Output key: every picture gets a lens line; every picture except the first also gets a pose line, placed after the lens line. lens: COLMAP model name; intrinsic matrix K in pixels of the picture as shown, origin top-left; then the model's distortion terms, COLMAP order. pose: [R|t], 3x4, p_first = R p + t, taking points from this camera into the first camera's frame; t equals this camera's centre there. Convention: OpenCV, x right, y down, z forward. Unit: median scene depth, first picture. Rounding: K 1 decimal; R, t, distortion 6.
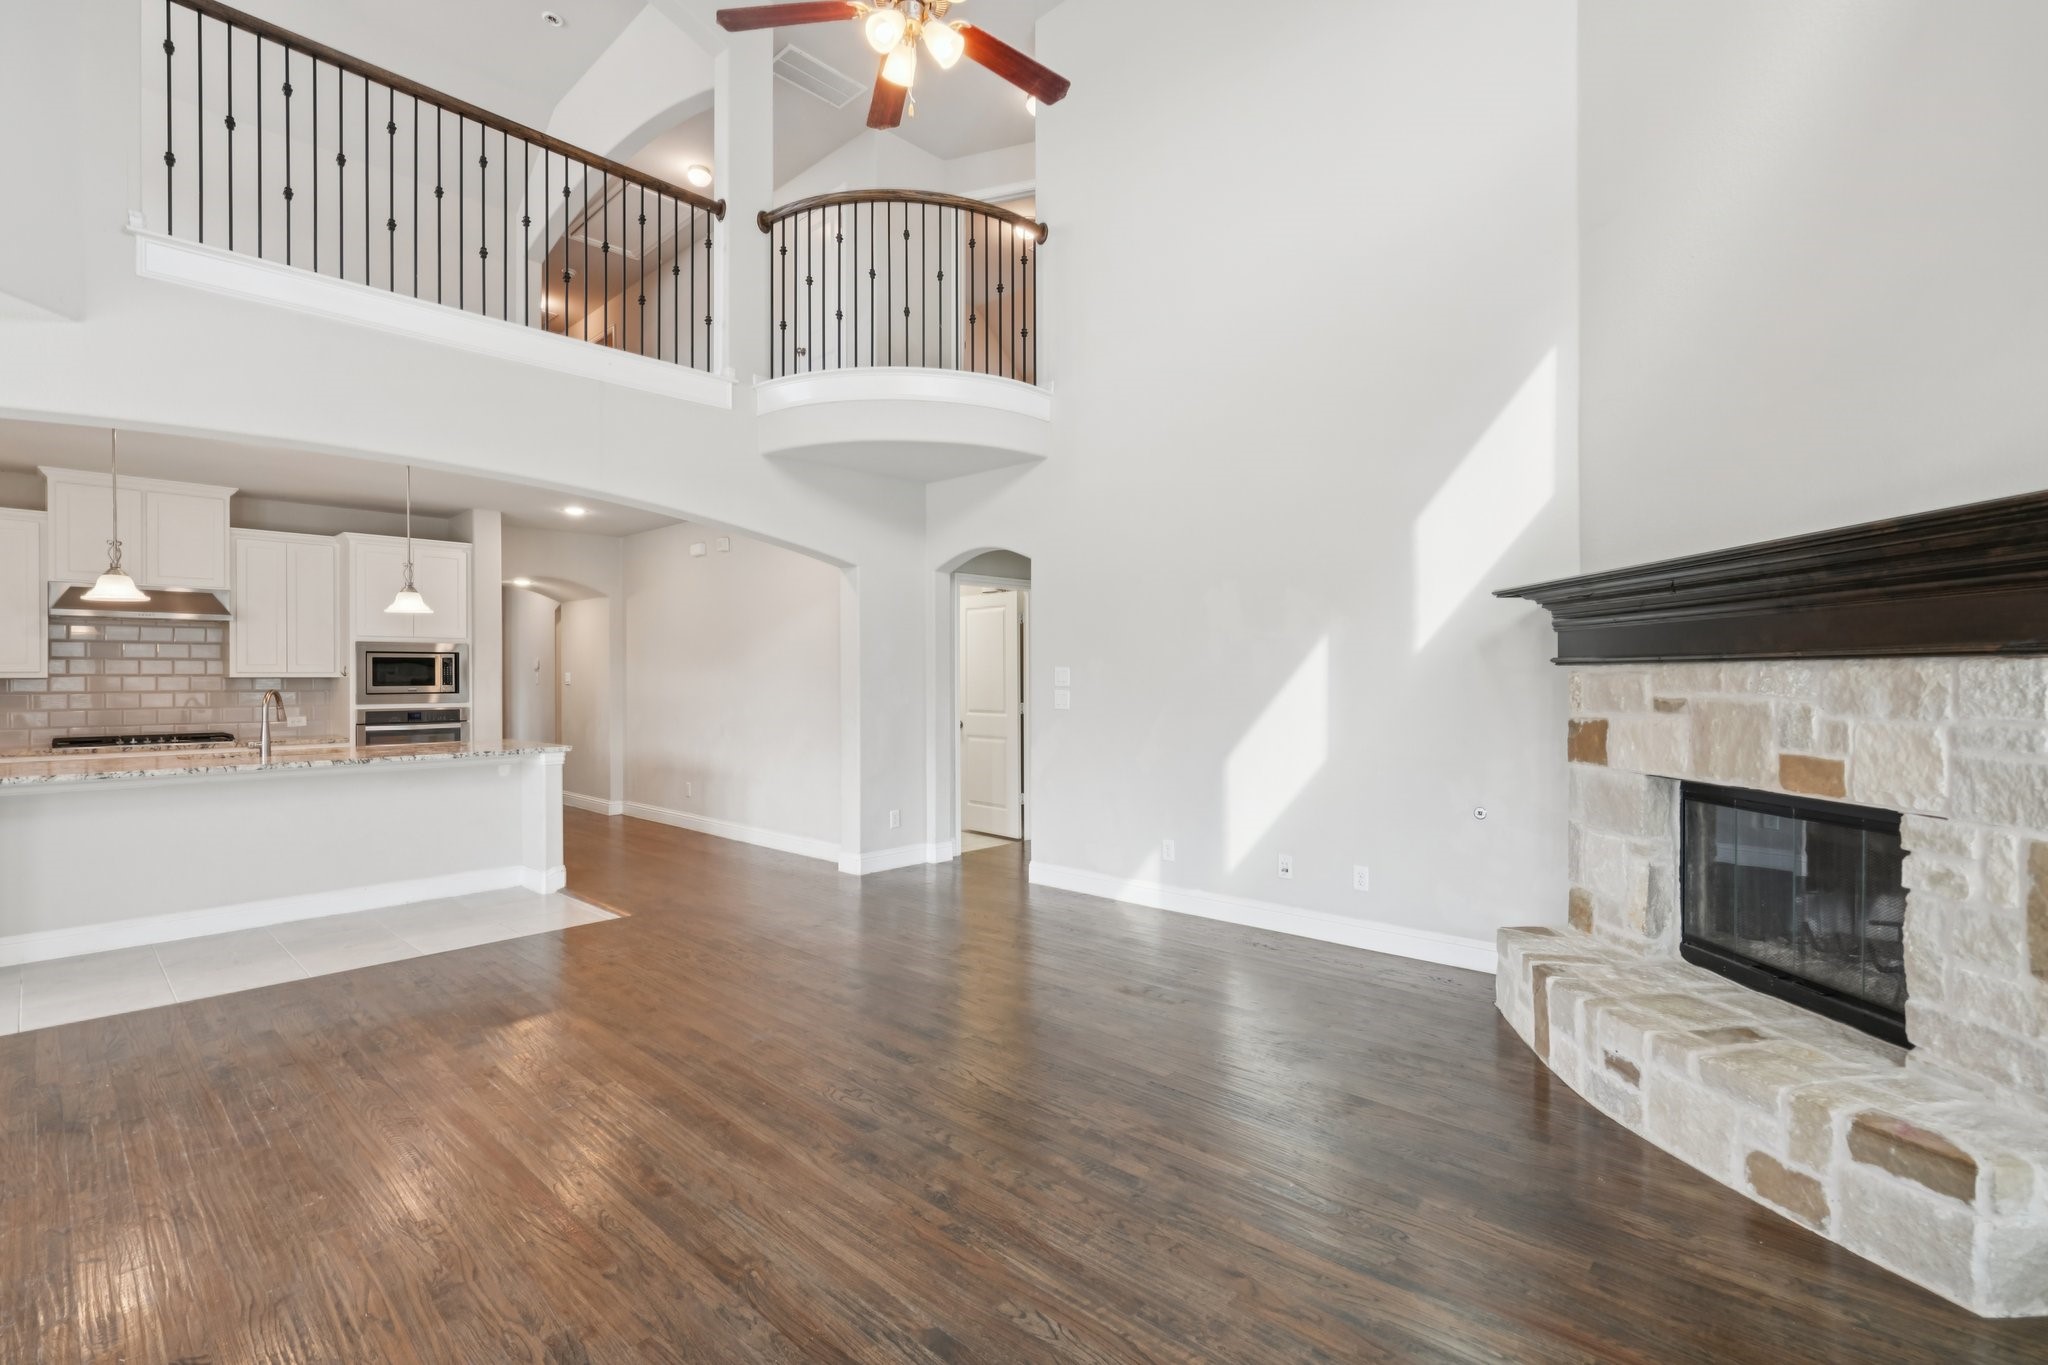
lens RADIAL K [[928.1, 0, 1017.3], [0, 928.1, 687.8], [0, 0, 1]] dist [-0.008731, 0.002802]
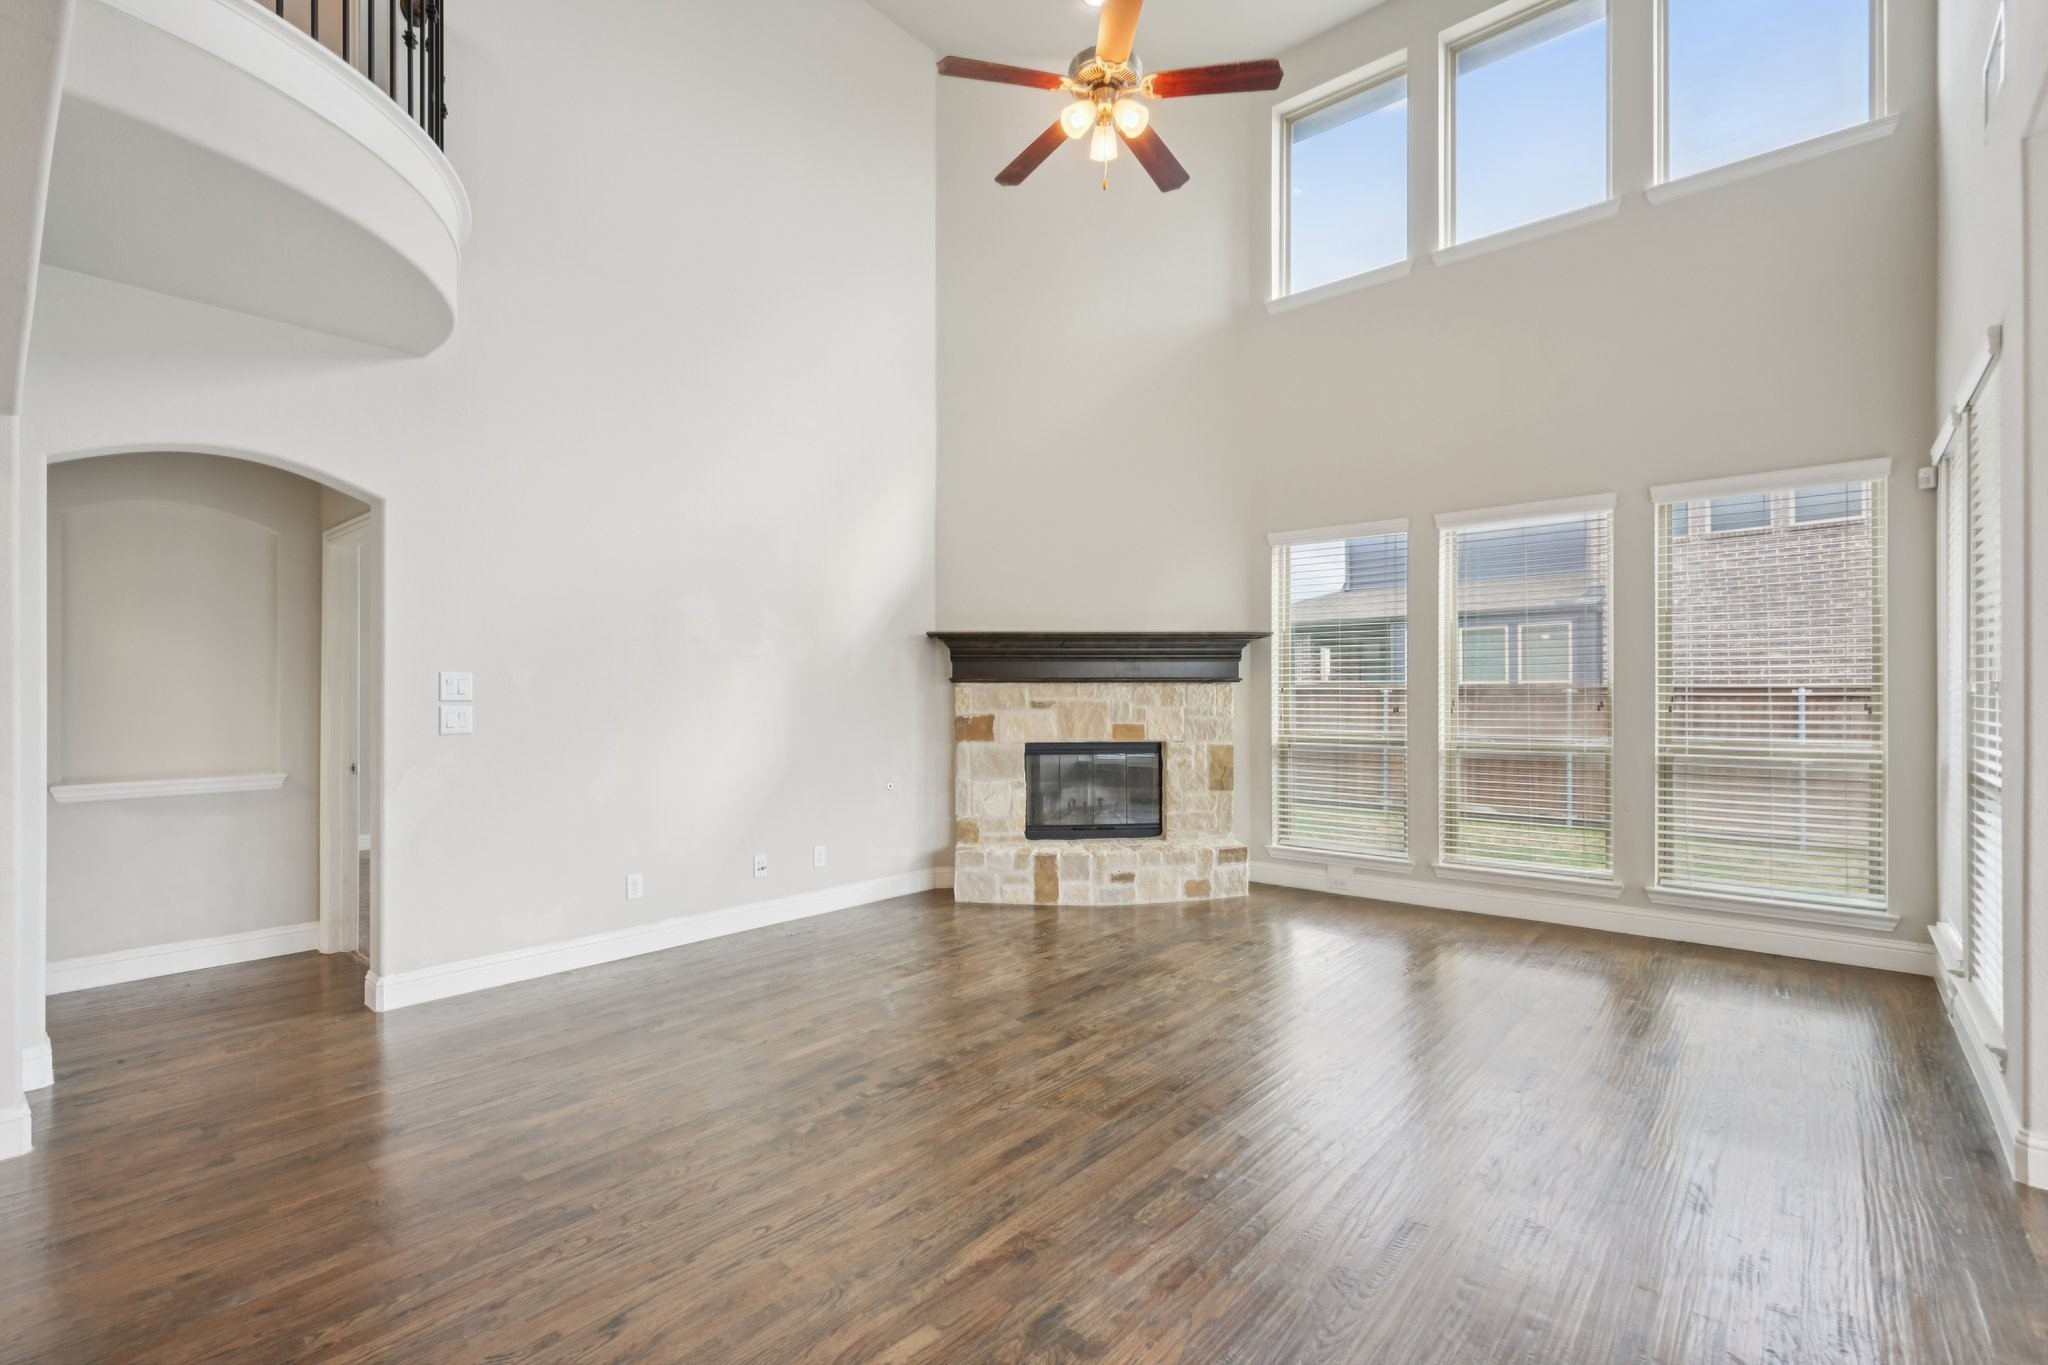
lens RADIAL K [[928.1, 0, 1032.2], [0, 928.1, 694.0], [0, 0, 1]] dist [-0.008731, 0.002802]
pose [[-0.050633, 0.004463, 0.998707, -1.091567], [0.013034, 0.999908, -0.003807, 0.003302], [-0.998632, 0.012825, -0.050687, 1.007217]]
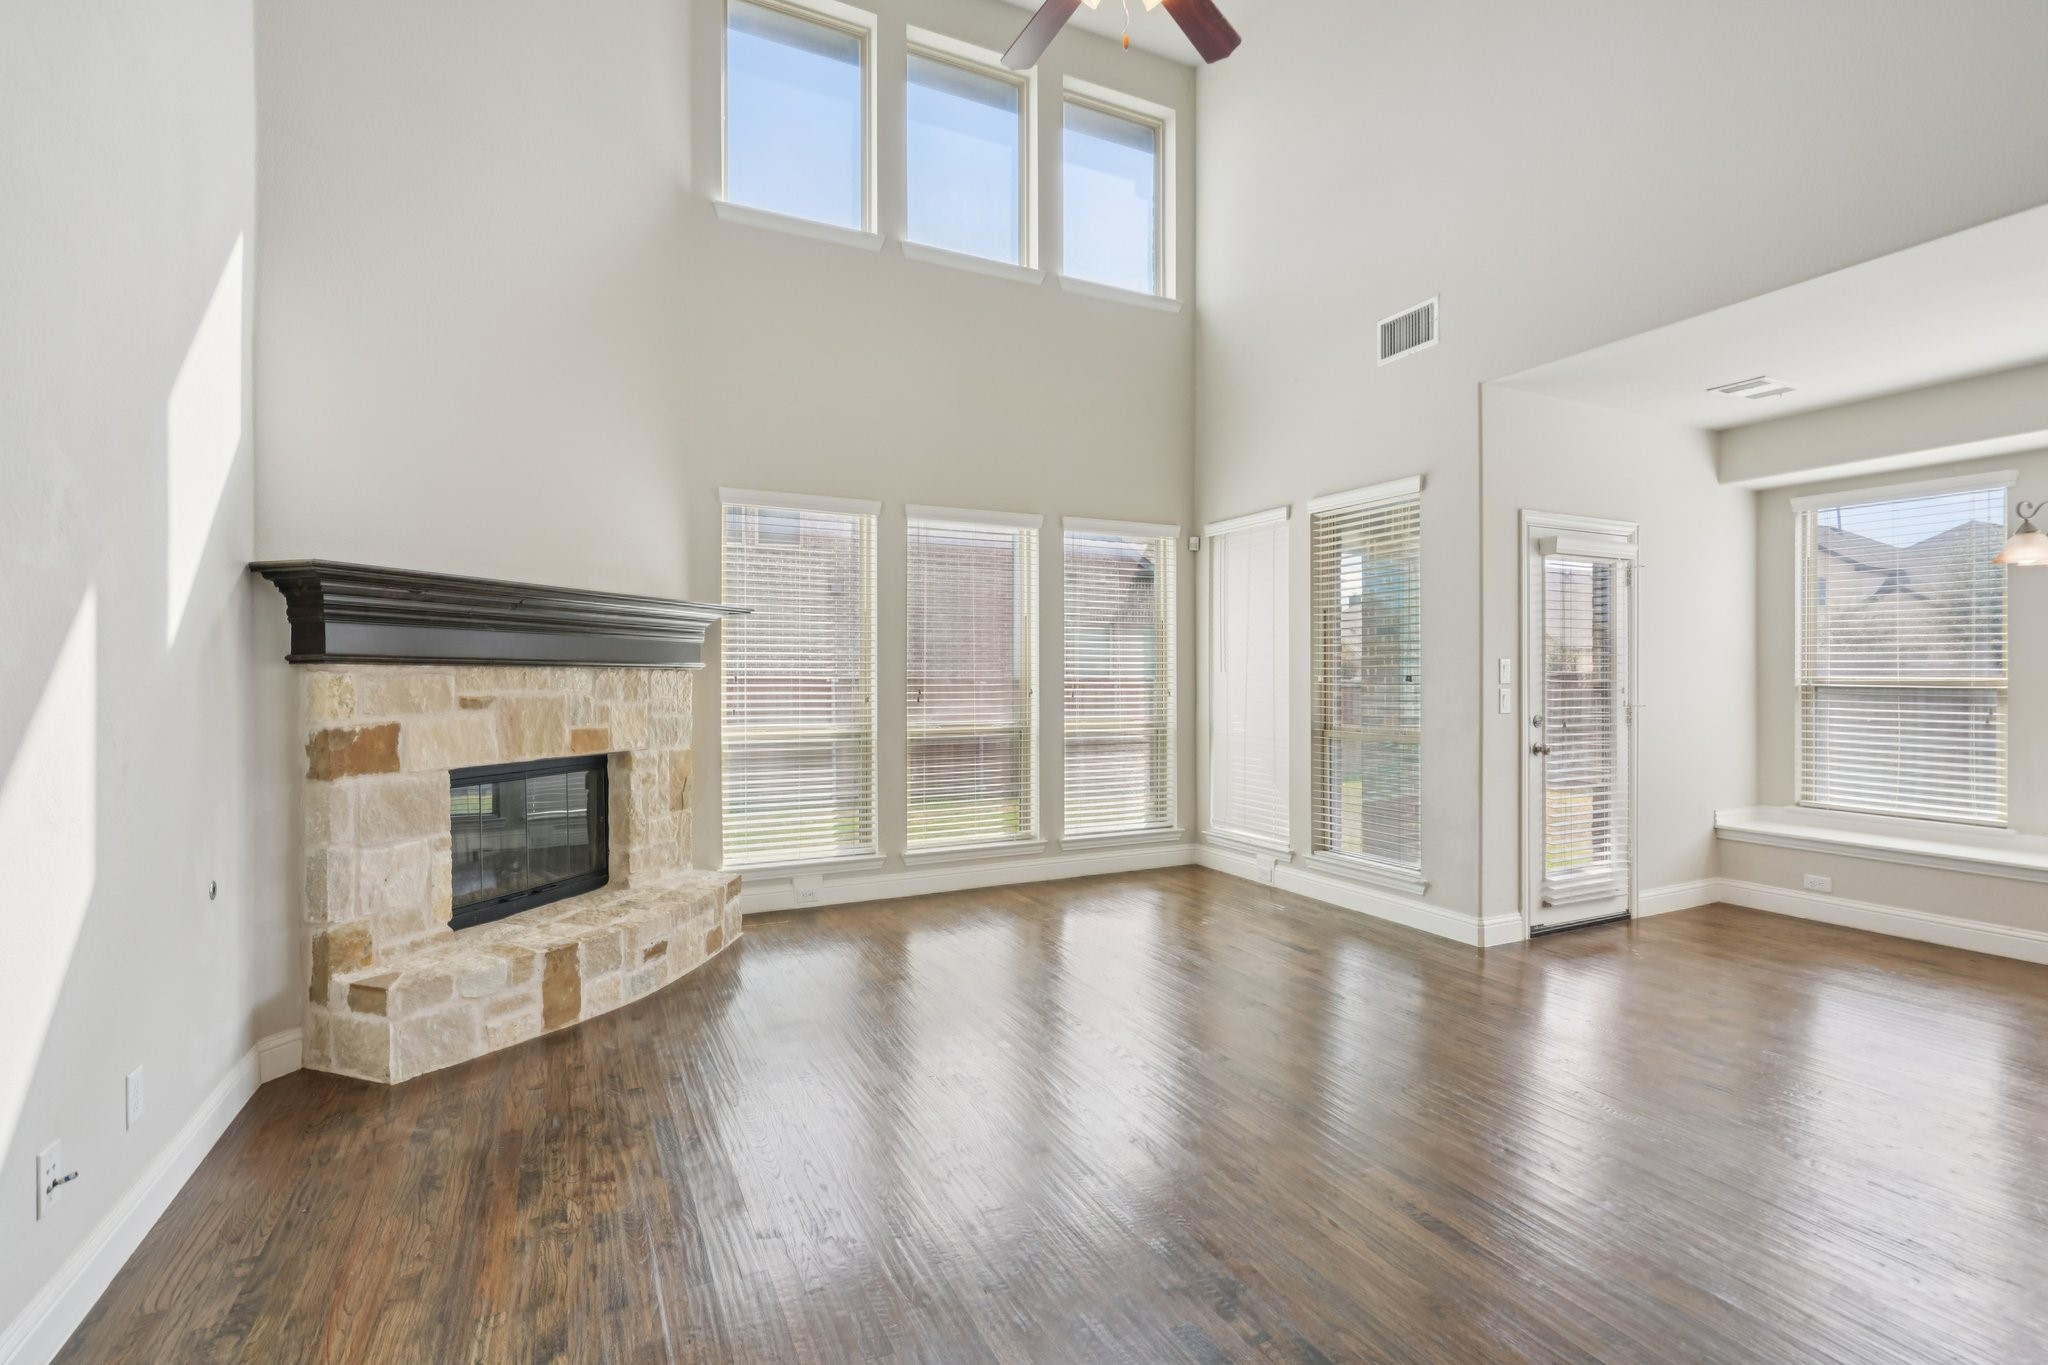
lens RADIAL K [[928.1, 0, 1022.2], [0, 928.1, 681.7], [0, 0, 1]] dist [-0.008731, 0.002802]
pose [[-0.937264, 0.005458, 0.348577, -0.292800], [0.010317, 0.999874, 0.012086, -0.013006], [-0.348467, 0.014924, -0.937202, 1.653522]]
